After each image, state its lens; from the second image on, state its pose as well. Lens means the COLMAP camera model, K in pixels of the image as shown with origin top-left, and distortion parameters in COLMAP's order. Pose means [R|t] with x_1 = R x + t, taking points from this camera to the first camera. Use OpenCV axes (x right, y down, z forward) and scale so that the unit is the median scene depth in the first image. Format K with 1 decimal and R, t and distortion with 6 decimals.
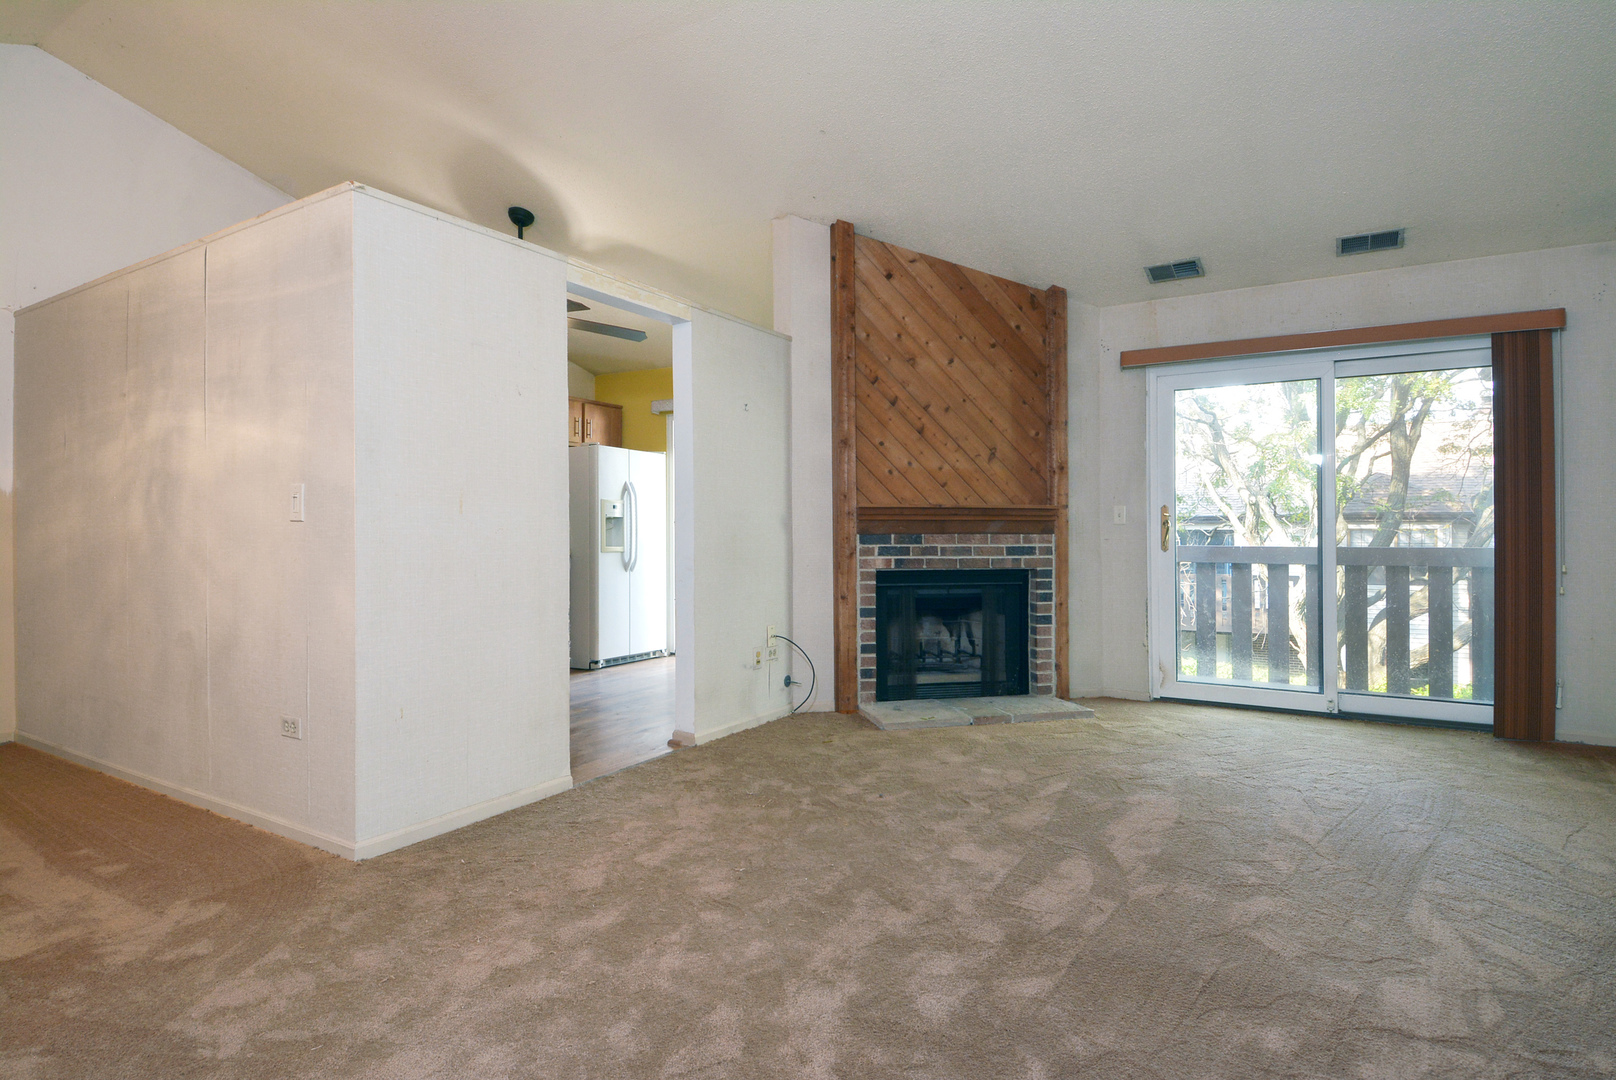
lens RADIAL K [[840.3, 0, 805.8], [0, 840.3, 537.2], [0, 0, 1]] dist [0.047222, -0.052614]
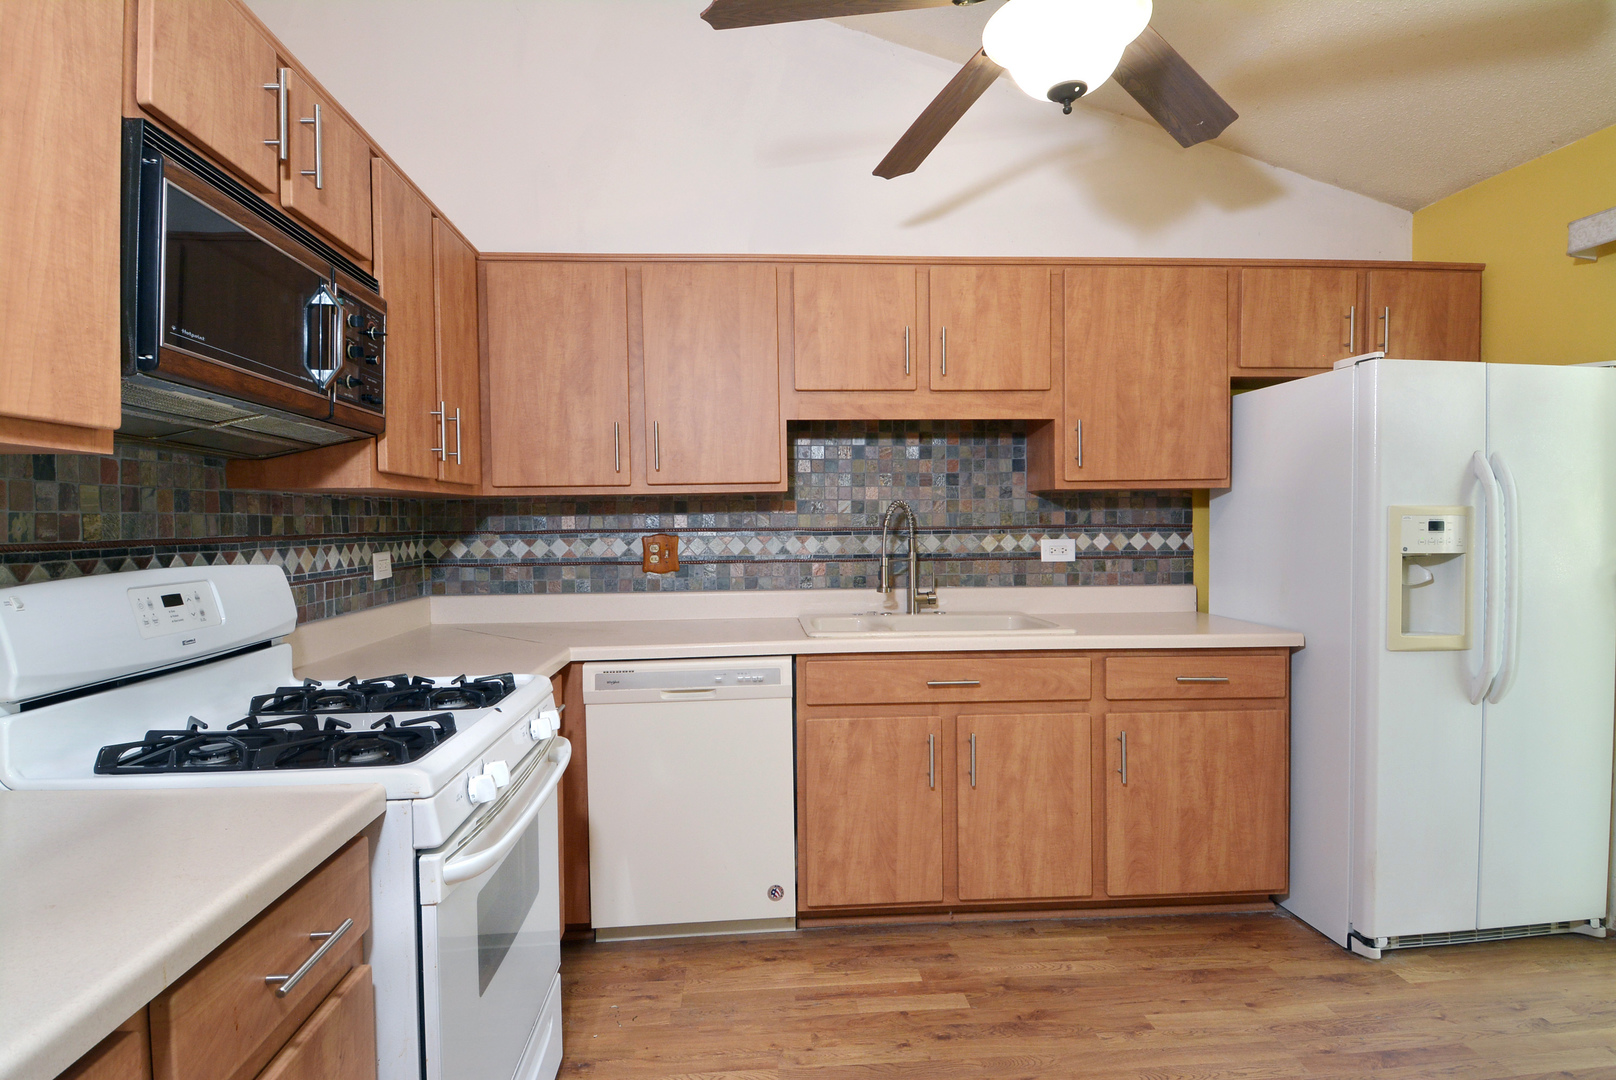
lens RADIAL K [[840.3, 0, 805.8], [0, 840.3, 537.2], [0, 0, 1]] dist [0.047222, -0.052614]
pose [[0.580586, 0.011563, -0.814117, -0.085904], [0.007286, 0.999785, 0.019396, -0.038921], [0.814166, -0.017193, 0.580378, 0.560930]]
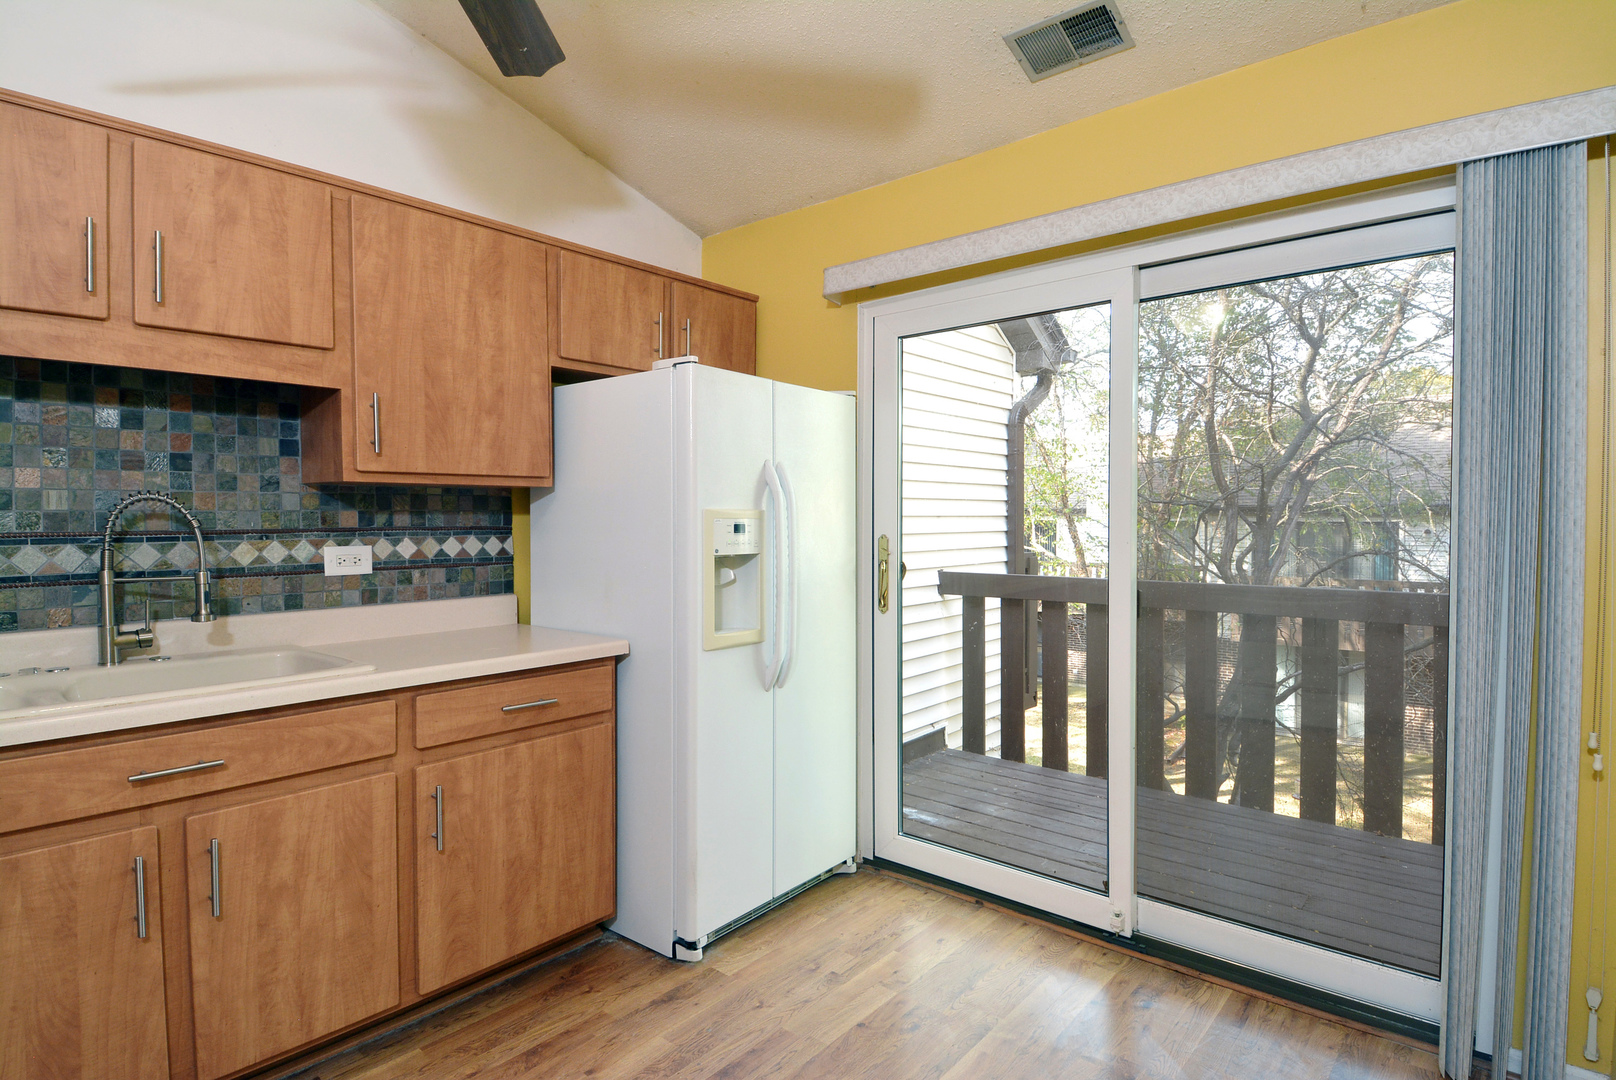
lens RADIAL K [[840.3, 0, 805.8], [0, 840.3, 537.2], [0, 0, 1]] dist [0.047222, -0.052614]
pose [[0.986075, 0.001443, -0.166297, -0.131213], [0.002494, 0.999722, 0.023466, -0.039707], [0.166284, -0.023554, 0.985796, 0.619907]]
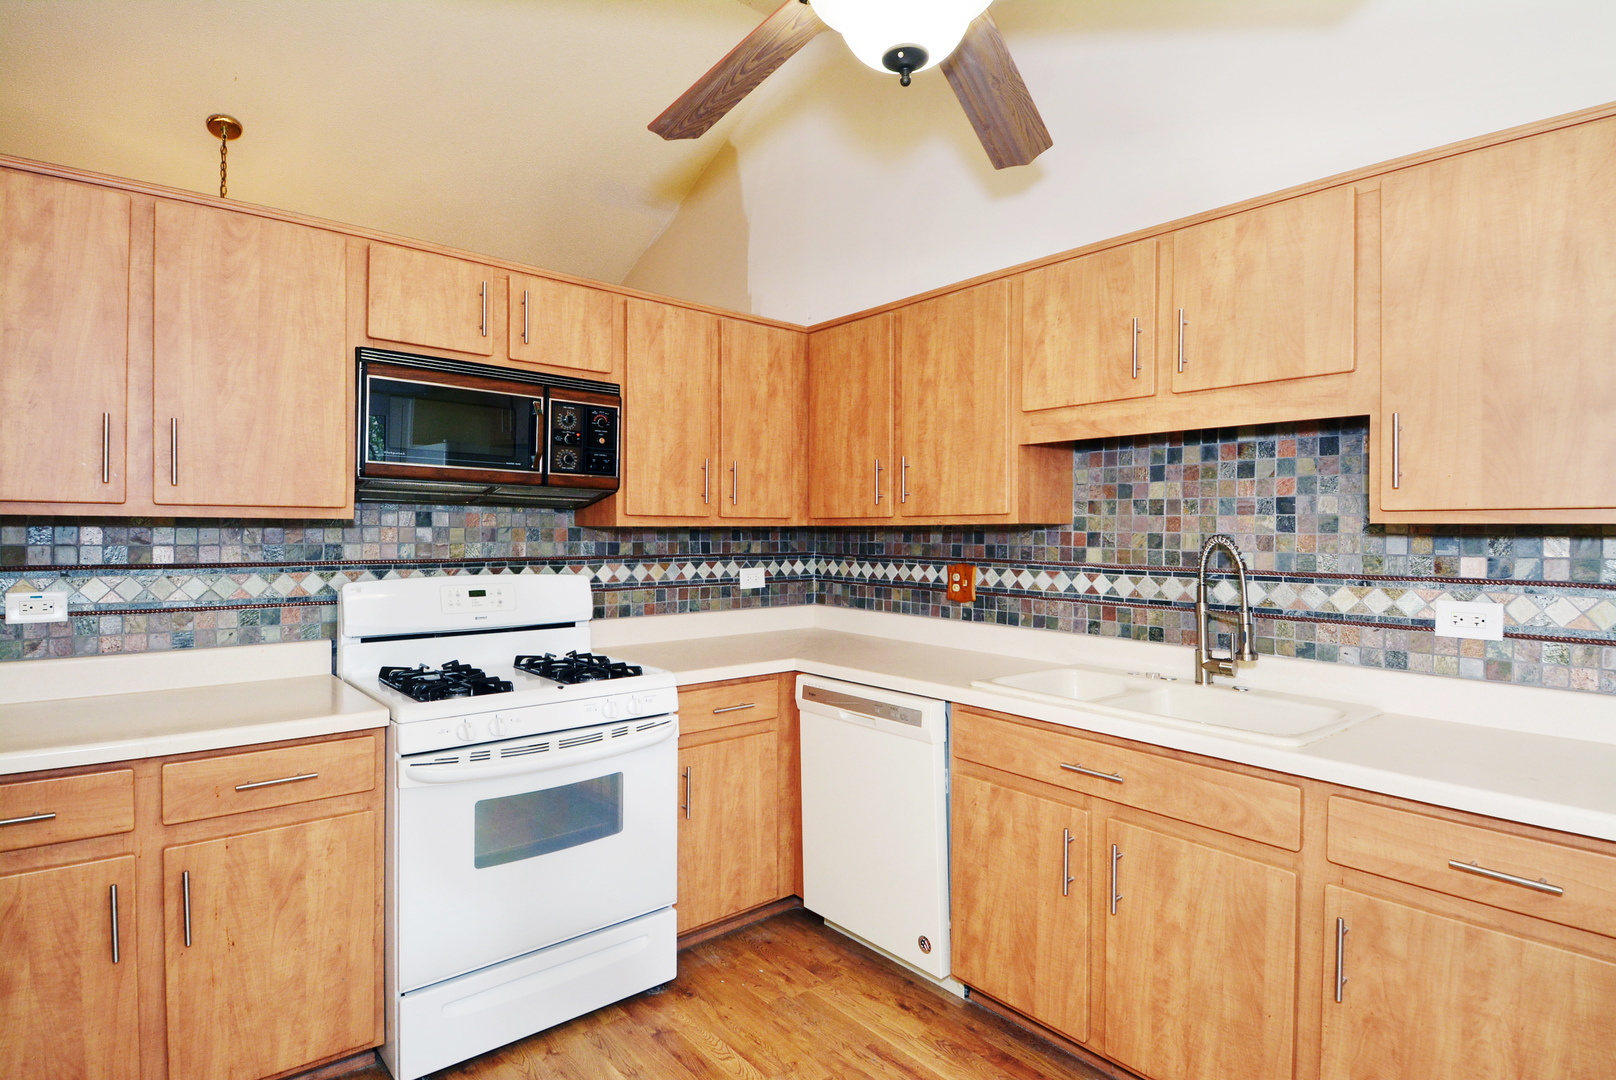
lens RADIAL K [[840.3, 0, 805.8], [0, 840.3, 537.2], [0, 0, 1]] dist [0.047222, -0.052614]
pose [[-0.318477, 0.009138, -0.947886, -0.039774], [-0.008010, 0.999892, 0.012330, -0.051796], [0.947897, 0.011519, -0.318370, 0.832147]]
